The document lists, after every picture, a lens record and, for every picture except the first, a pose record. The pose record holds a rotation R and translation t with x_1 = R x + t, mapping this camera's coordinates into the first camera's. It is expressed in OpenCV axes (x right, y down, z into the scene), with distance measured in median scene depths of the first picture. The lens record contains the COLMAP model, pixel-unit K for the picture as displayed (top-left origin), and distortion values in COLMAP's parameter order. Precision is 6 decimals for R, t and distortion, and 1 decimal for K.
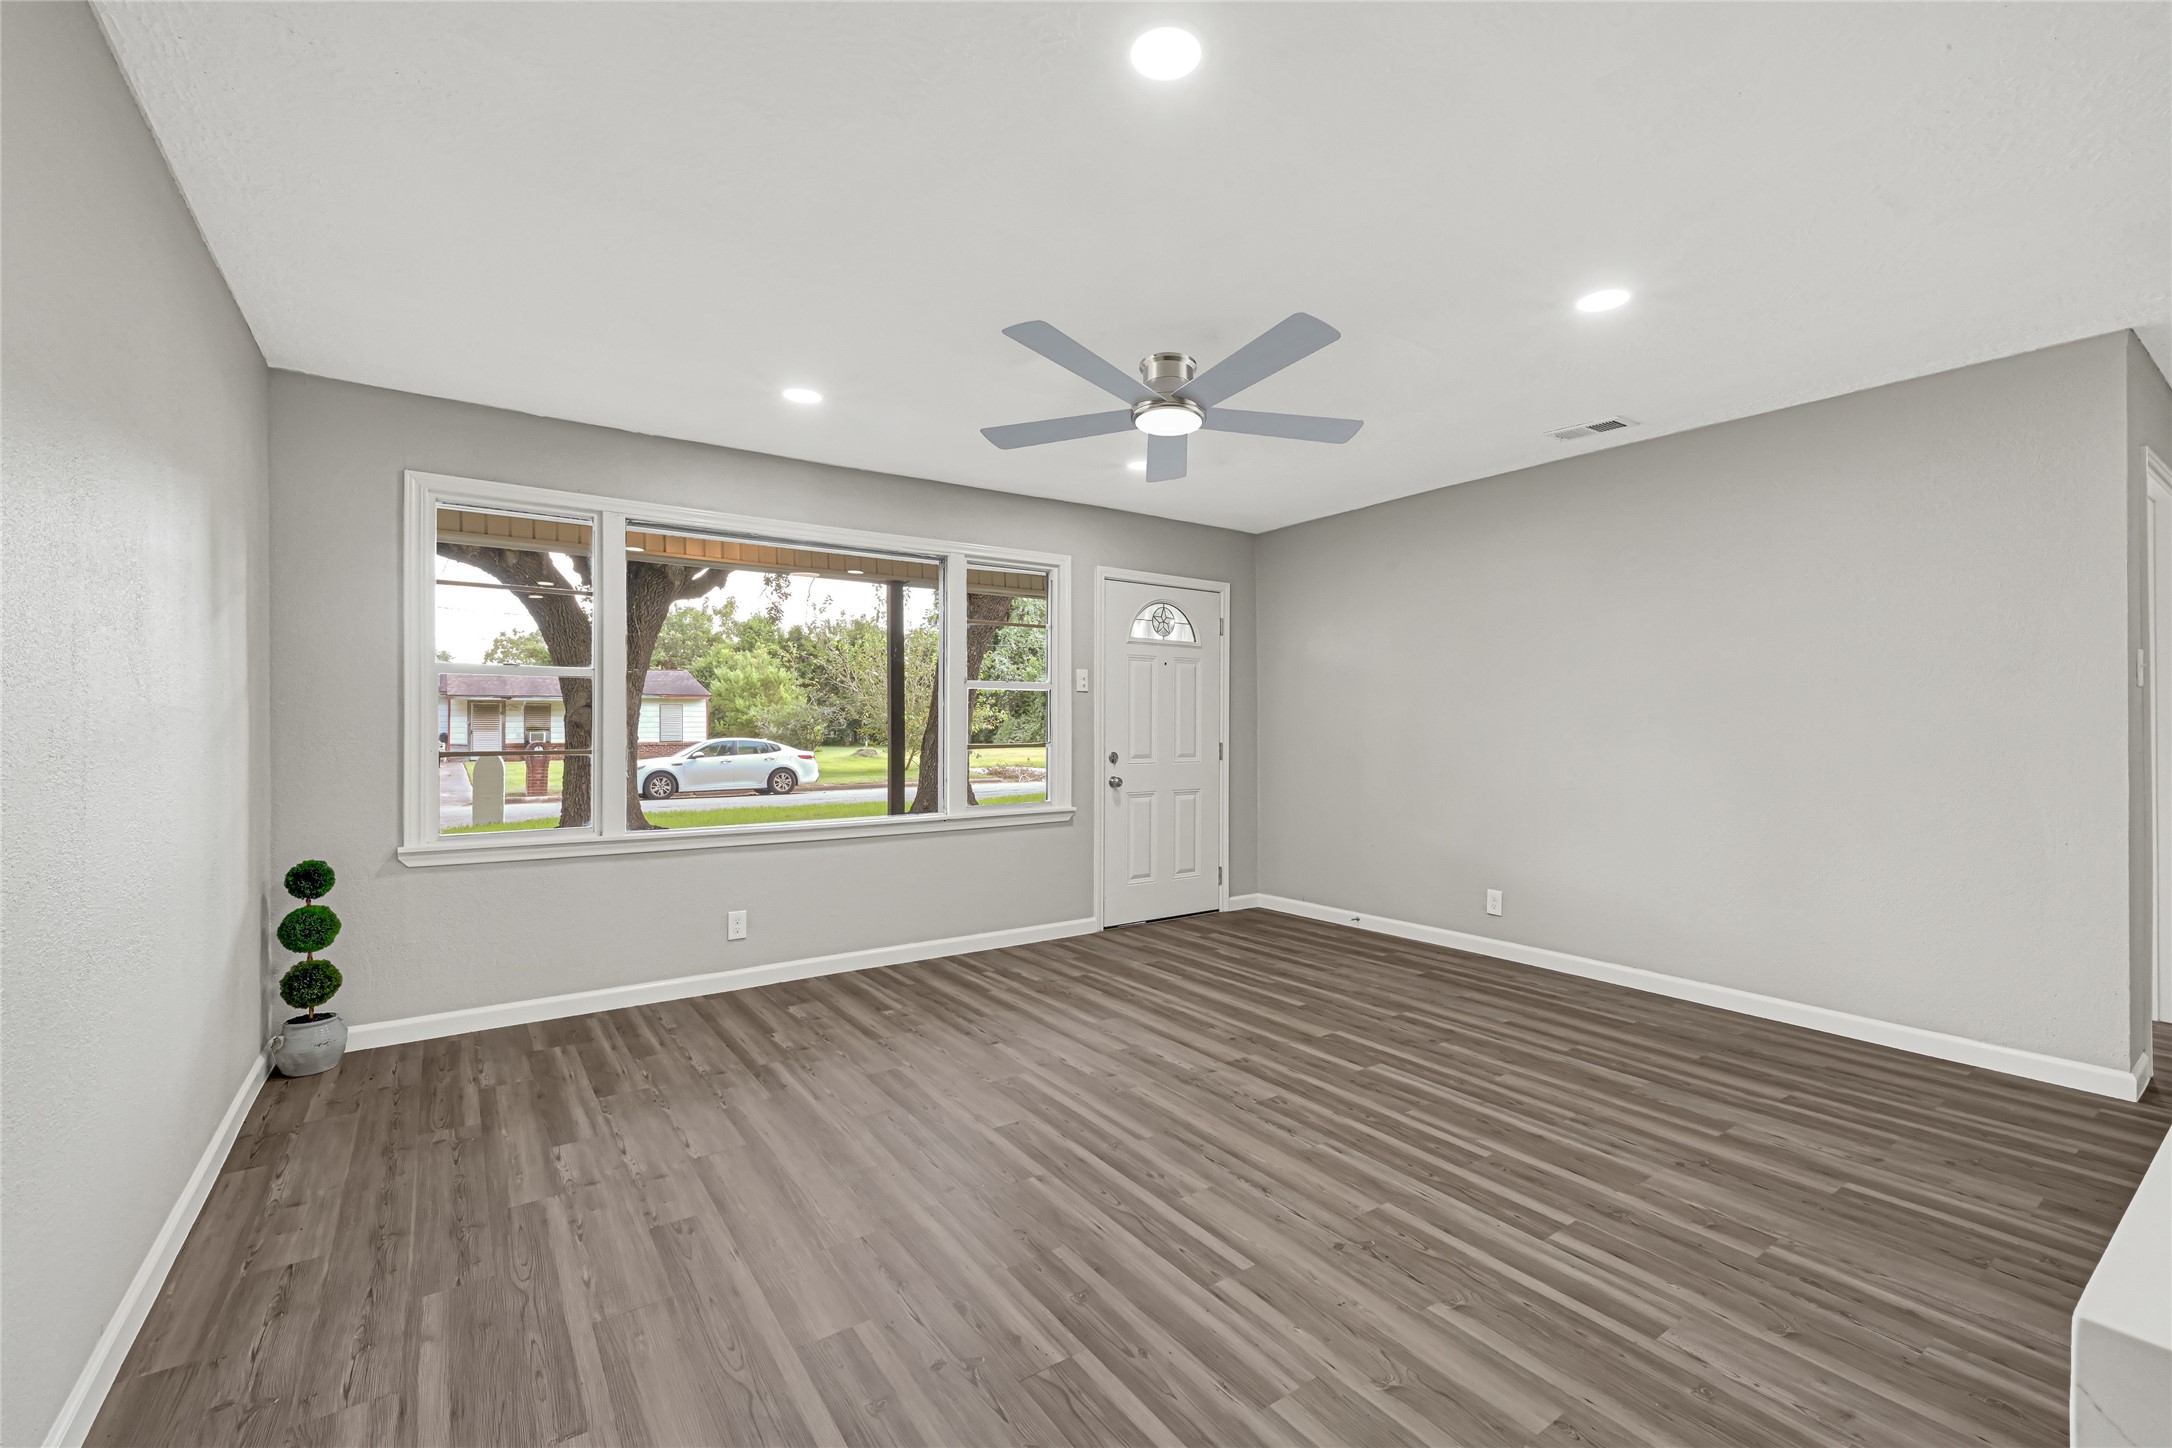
lens RADIAL K [[901.5, 0, 1092.6], [0, 901.5, 723.4], [0, 0, 1]] dist [0.002185, -0.000017]
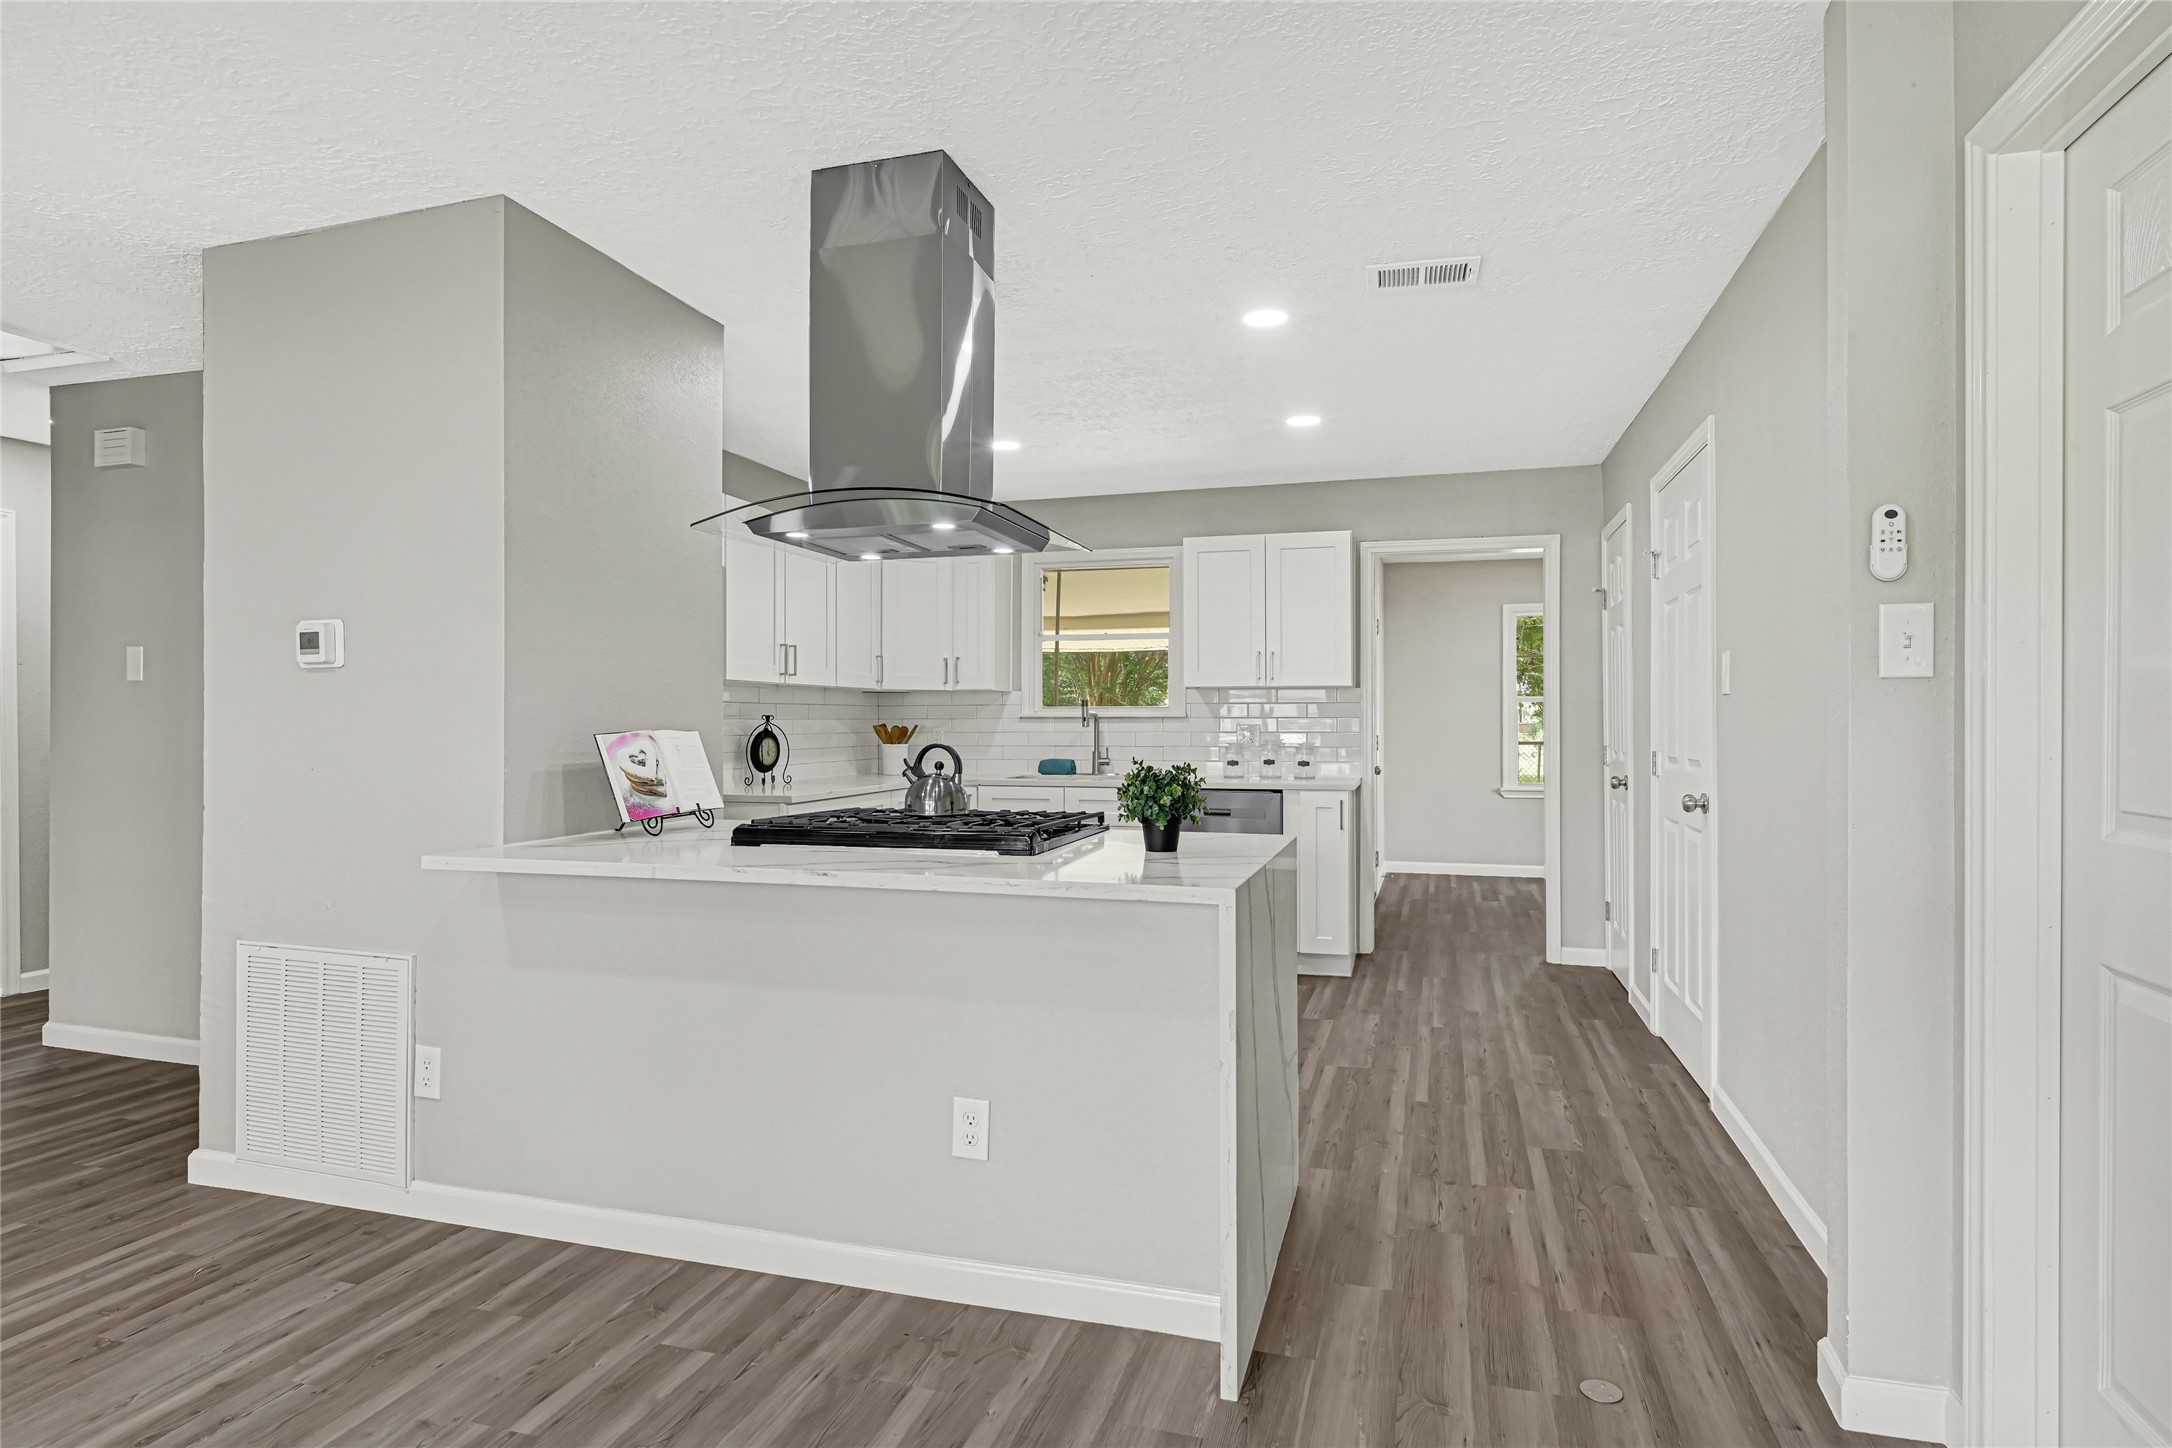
lens RADIAL K [[1134.5, 0, 1084.3], [0, 1134.5, 729.5], [0, 0, 1]] dist [-0.003072, -0.001155]
pose [[-0.623305, -0.003548, 0.781971, -0.307750], [0.003094, 0.999971, 0.007003, -0.001109], [-0.781973, 0.006784, -0.623276, 0.633648]]
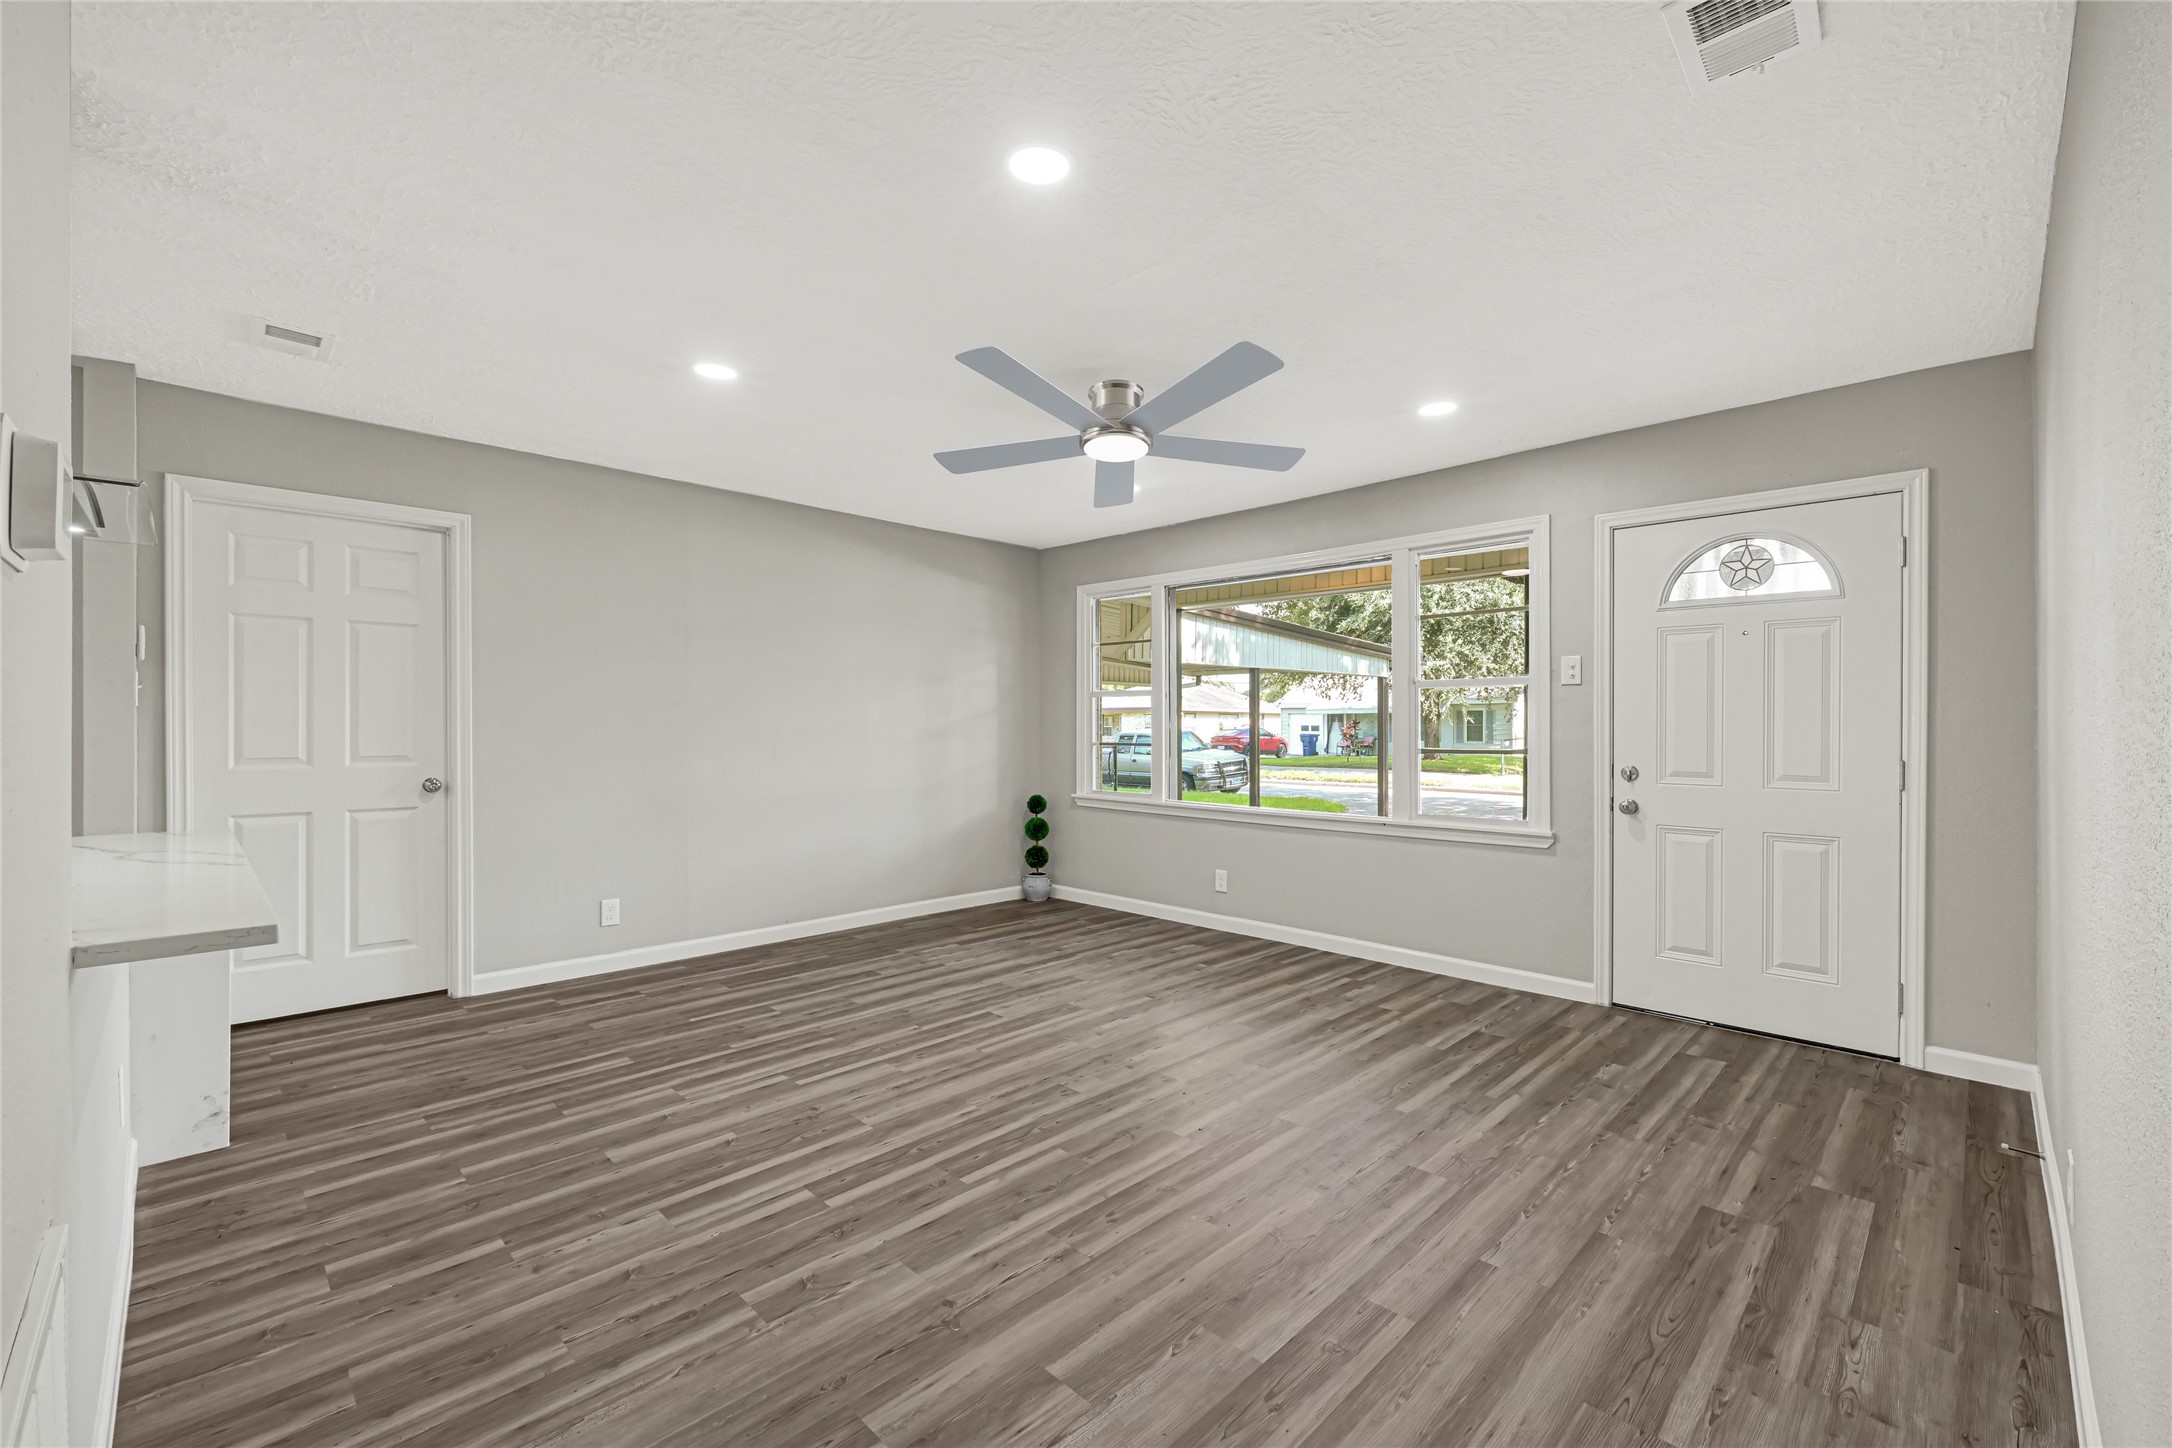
lens RADIAL K [[901.5, 0, 1107.2], [0, 901.5, 721.3], [0, 0, 1]] dist [0.002185, -0.000017]
pose [[0.191115, -0.004557, -0.981557, 1.182252], [0.000841, 0.999990, -0.004479, -0.001514], [0.981567, 0.000031, 0.191117, 0.815134]]
